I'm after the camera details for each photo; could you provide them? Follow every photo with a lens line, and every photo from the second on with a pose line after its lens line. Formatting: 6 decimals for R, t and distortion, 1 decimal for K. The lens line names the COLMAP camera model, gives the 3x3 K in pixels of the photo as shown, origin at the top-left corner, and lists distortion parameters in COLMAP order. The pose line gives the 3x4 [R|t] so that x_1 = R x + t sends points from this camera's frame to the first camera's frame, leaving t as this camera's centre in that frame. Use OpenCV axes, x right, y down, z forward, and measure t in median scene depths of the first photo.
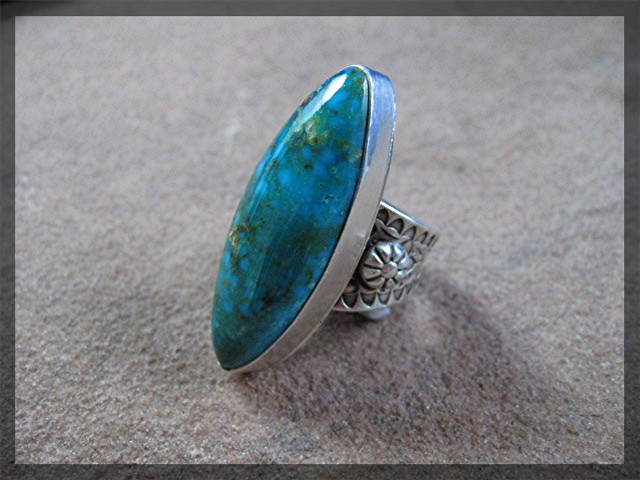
lens RADIAL K [[580.2, 0, 320.0], [0, 580.2, 240.0], [0, 0, 1]] dist [-0.123763, 0.005778]
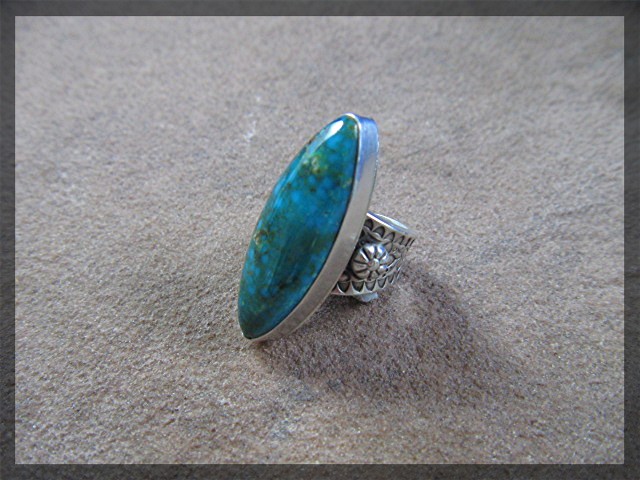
lens RADIAL K [[650.2, 0, 320.0], [0, 650.2, 240.0], [0, 0, 1]] dist [0.003446, -0.000434]
pose [[0.999615, 0.017508, -0.021547, 0.024971], [-0.016729, 0.999219, 0.035809, -0.049064], [0.022157, -0.035435, 0.999126, -0.427978]]
